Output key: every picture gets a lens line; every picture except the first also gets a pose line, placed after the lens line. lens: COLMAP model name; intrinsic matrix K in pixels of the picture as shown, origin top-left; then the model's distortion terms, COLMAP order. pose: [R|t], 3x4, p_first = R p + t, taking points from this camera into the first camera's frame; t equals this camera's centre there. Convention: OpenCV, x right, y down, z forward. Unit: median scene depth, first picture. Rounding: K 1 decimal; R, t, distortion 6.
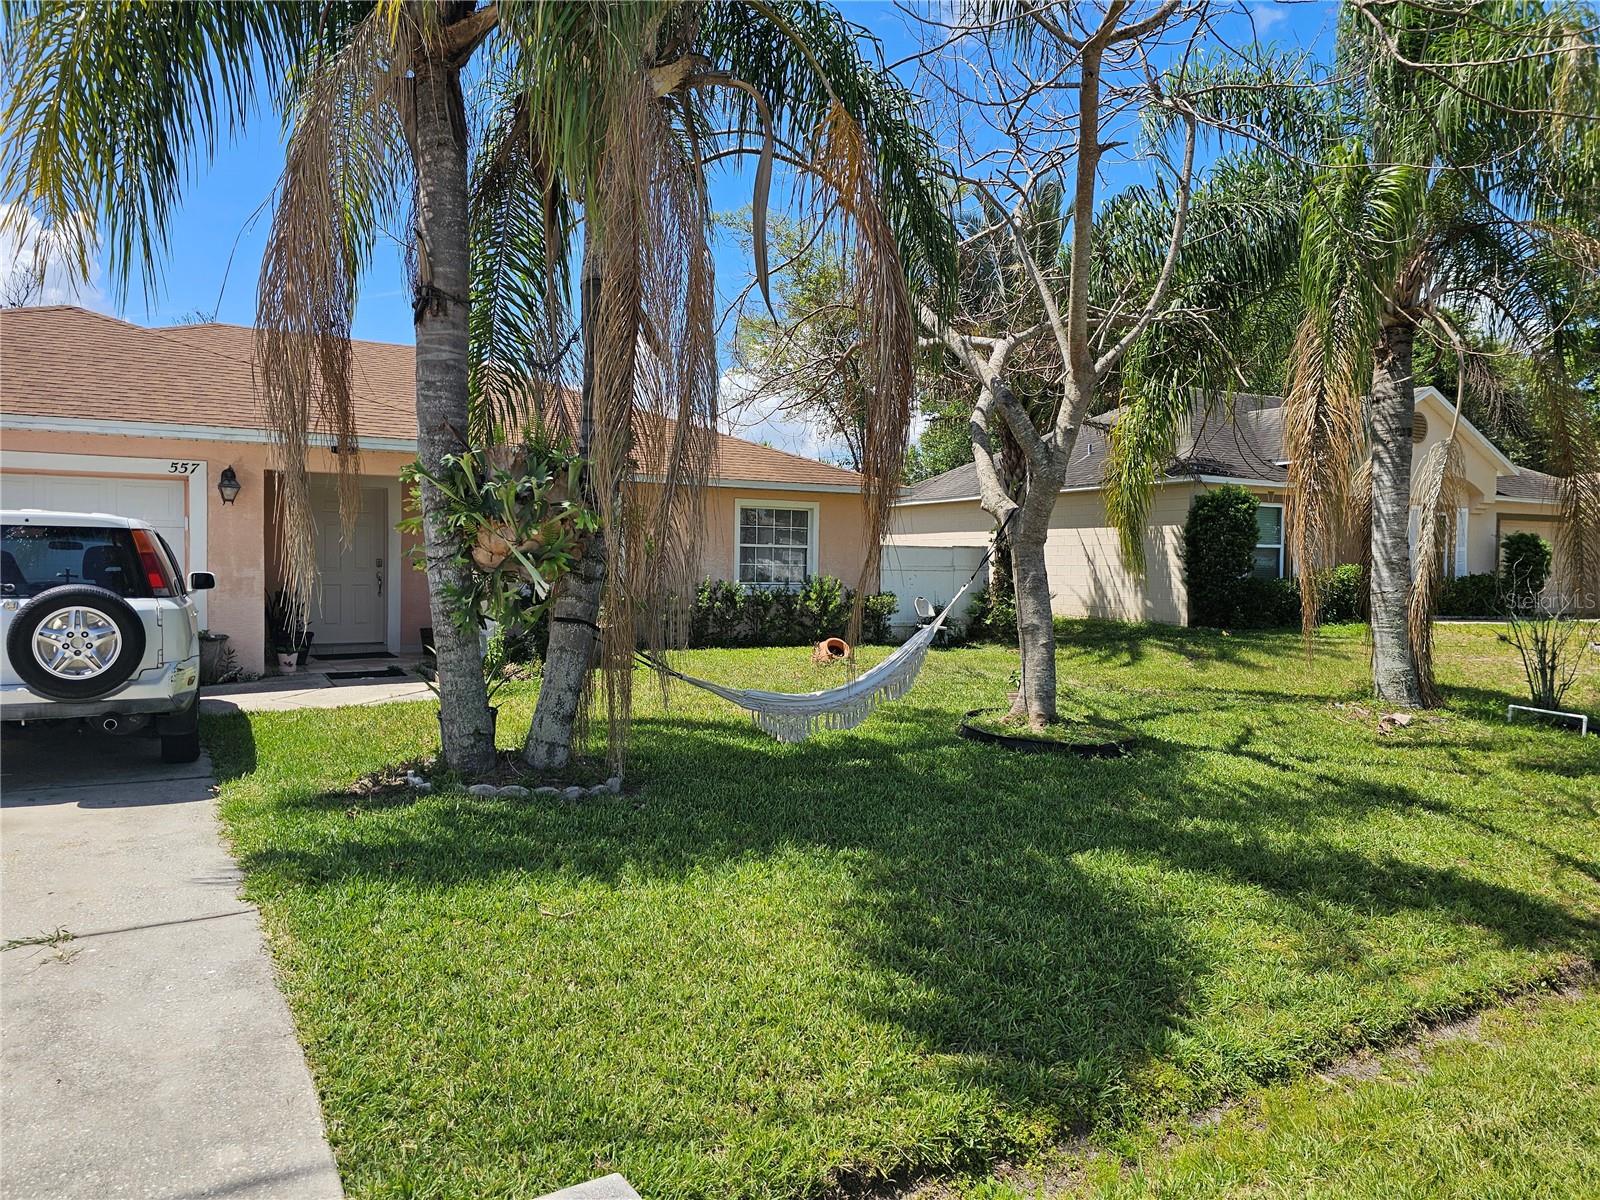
lens RADIAL K [[1065.5, 0, 811.3], [0, 1065.5, 584.7], [0, 0, 1]] dist [0.059053, -0.049084]
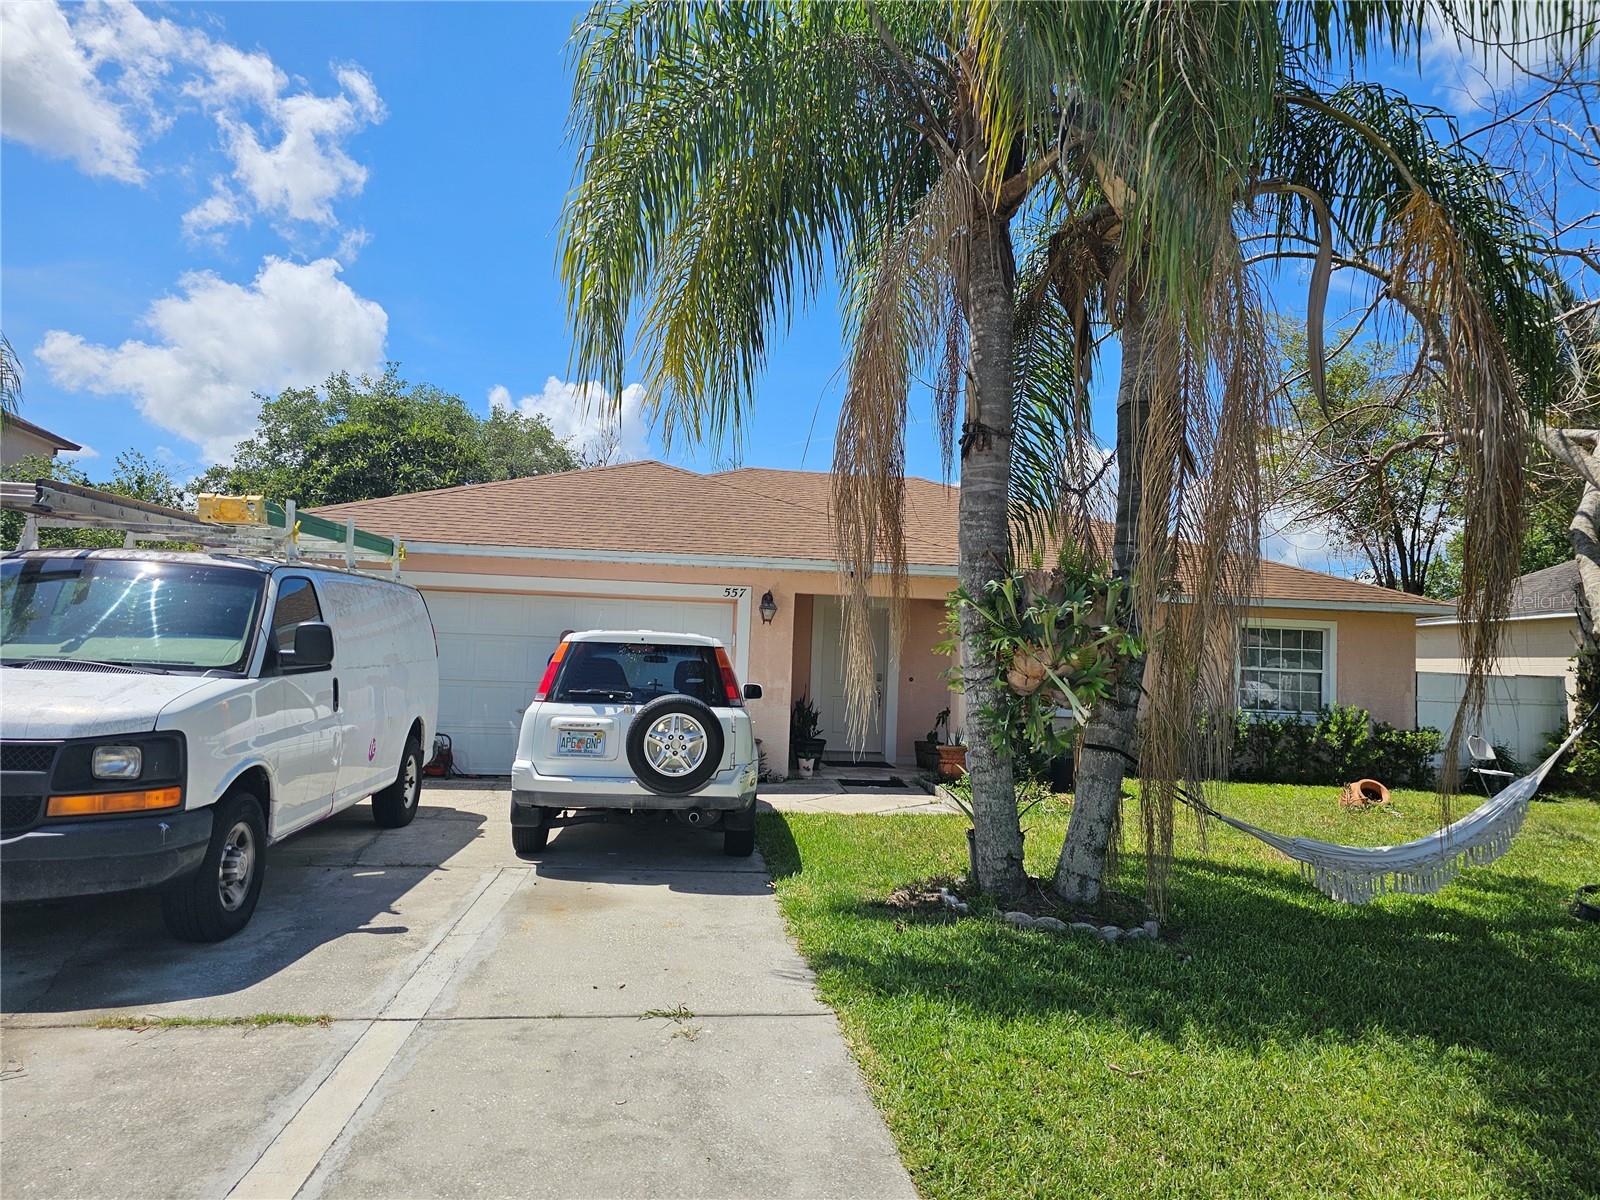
lens RADIAL K [[1065.5, 0, 810.7], [0, 1065.5, 593.0], [0, 0, 1]] dist [0.059053, -0.049084]
pose [[0.912920, -0.007044, -0.408078, -0.070246], [-0.034150, 0.995026, -0.093574, -0.006403], [0.406708, 0.099362, 0.908139, -0.002813]]
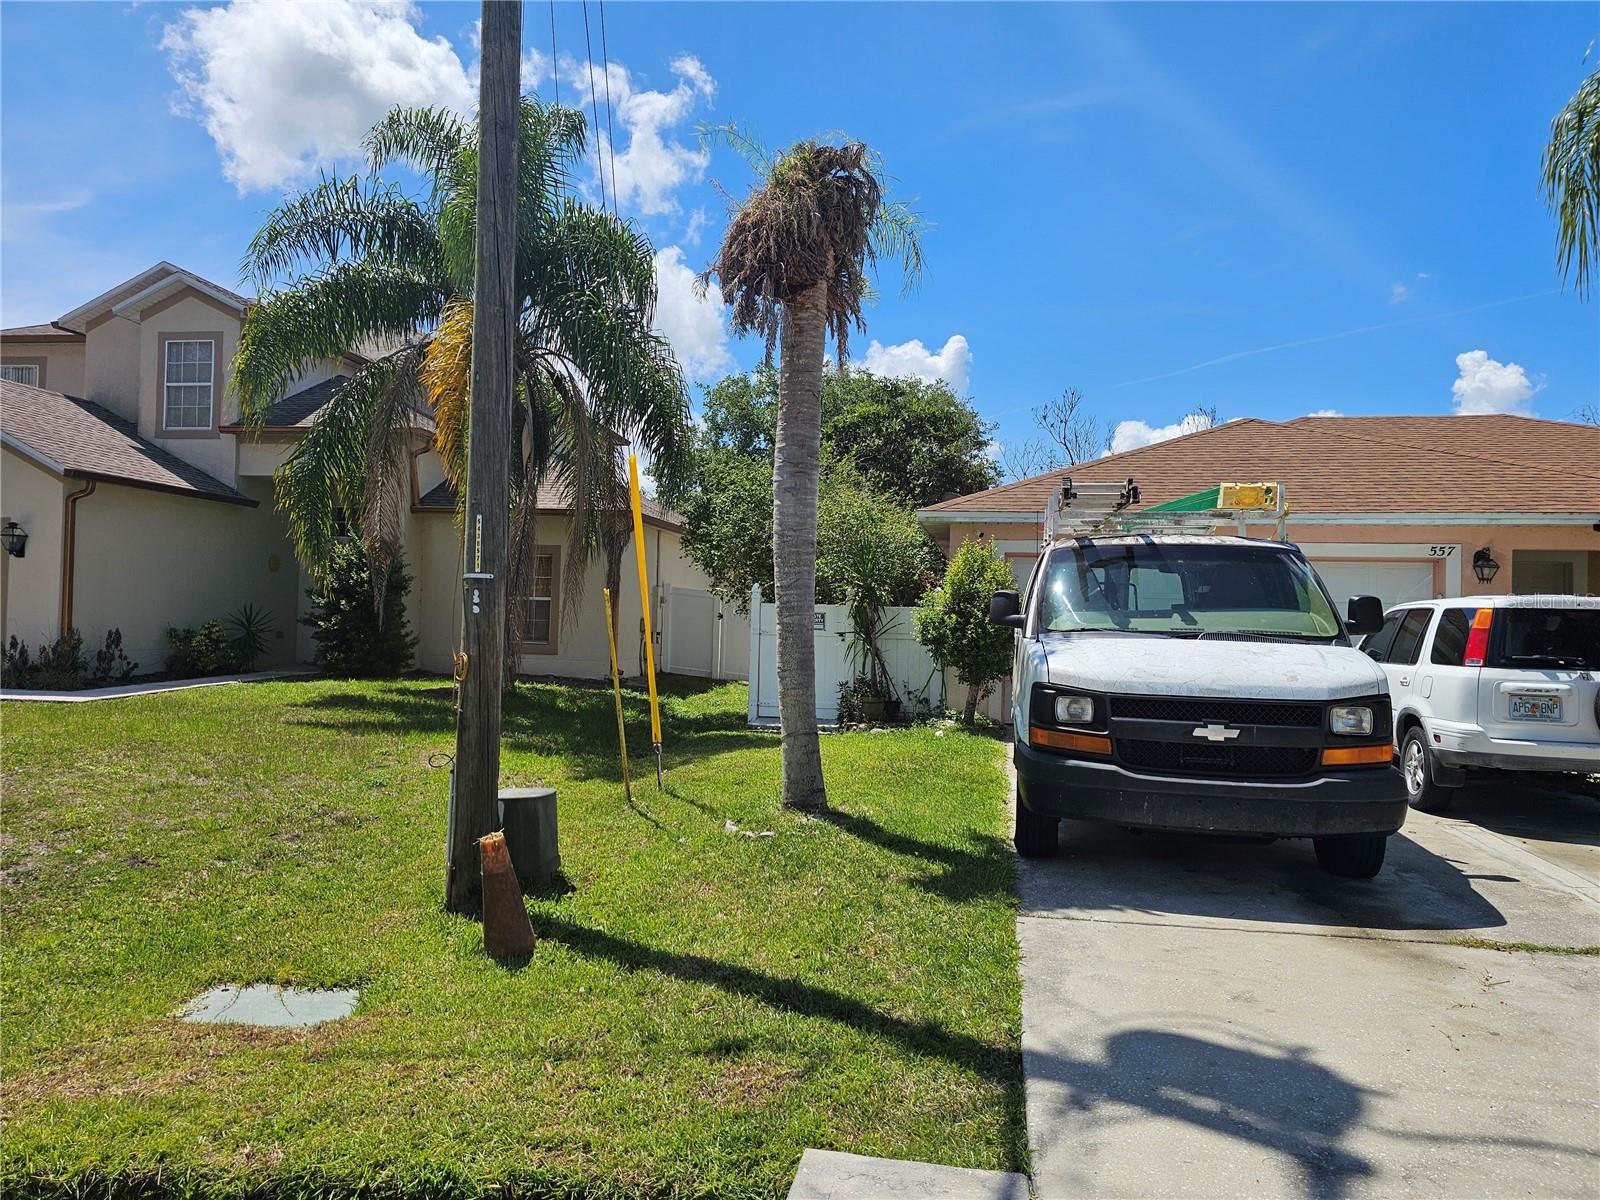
lens RADIAL K [[1065.5, 0, 804.7], [0, 1065.5, 607.0], [0, 0, 1]] dist [0.059053, -0.049084]
pose [[0.748118, 0.004193, -0.663552, -0.571204], [-0.031140, 0.999100, -0.028795, 0.003734], [0.662835, 0.042205, 0.747575, -0.456222]]
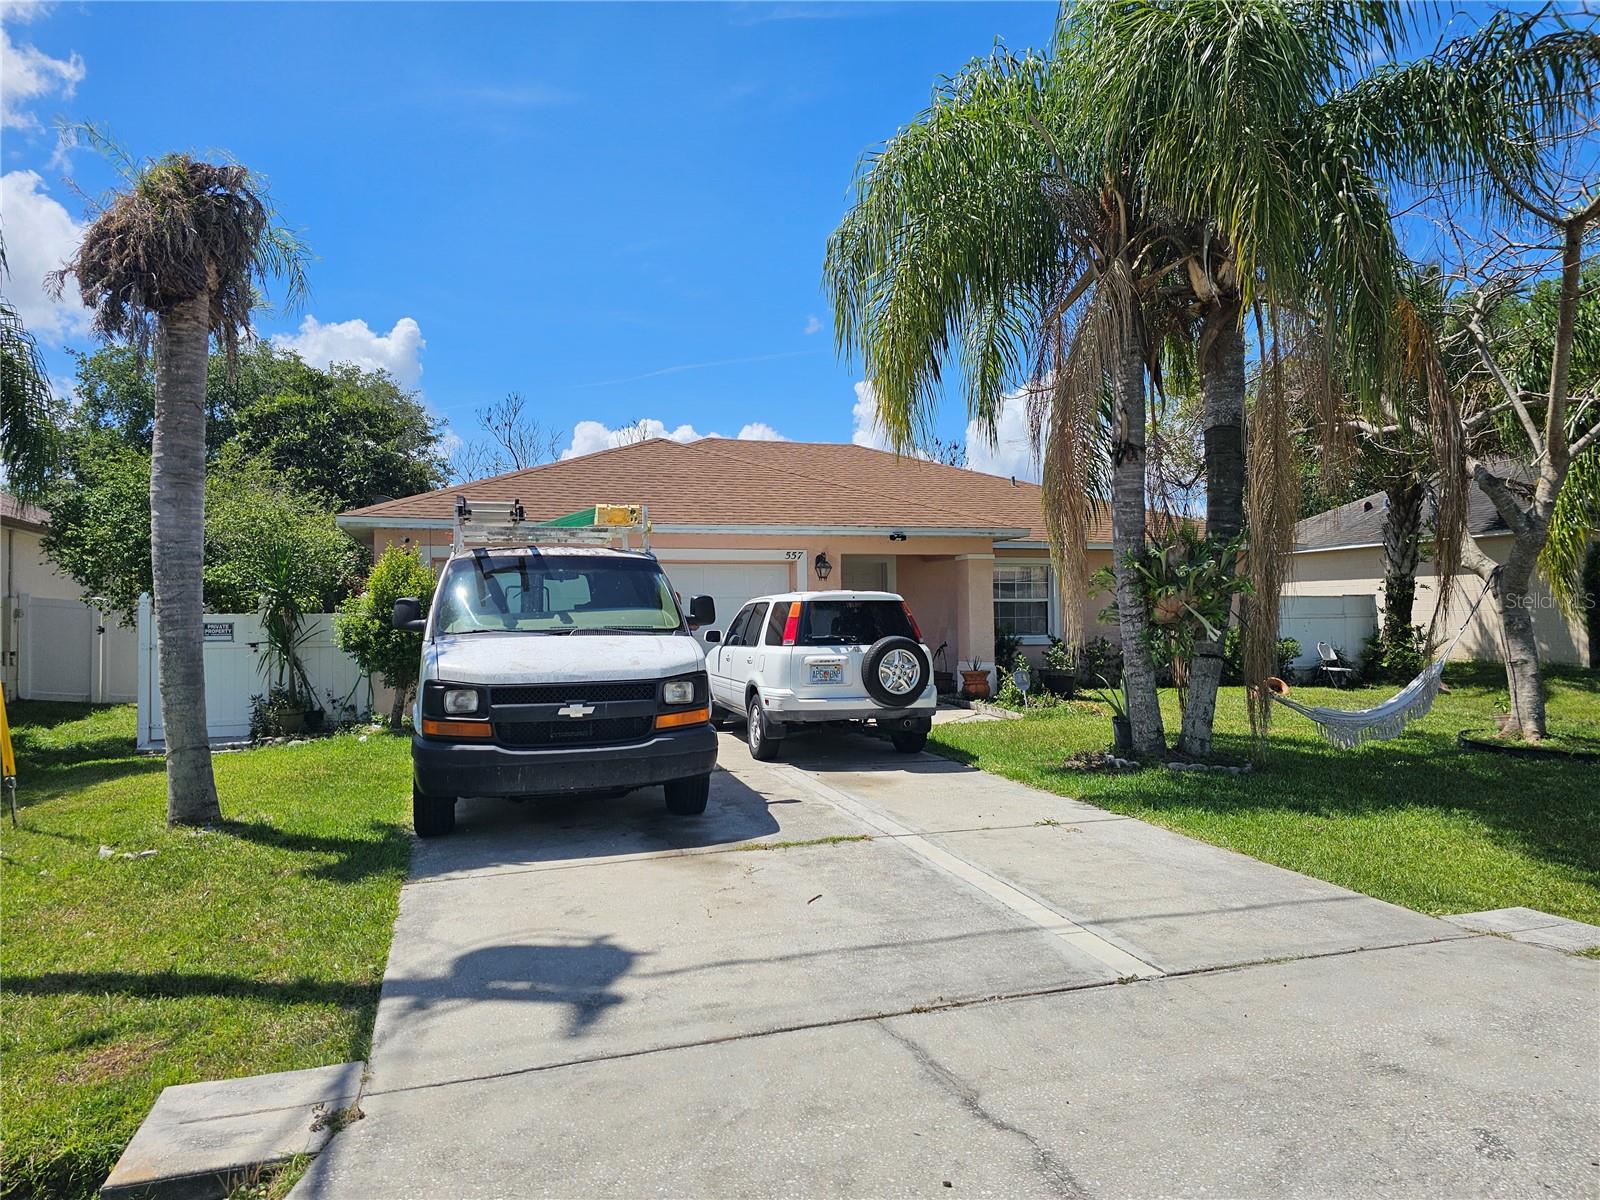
lens RADIAL K [[1065.5, 0, 812.4], [0, 1065.5, 588.3], [0, 0, 1]] dist [0.059053, -0.049084]
pose [[0.973827, -0.026044, -0.225795, -0.423836], [0.015628, 0.998735, -0.047797, 0.002554], [0.226755, 0.043017, 0.973002, -0.572745]]
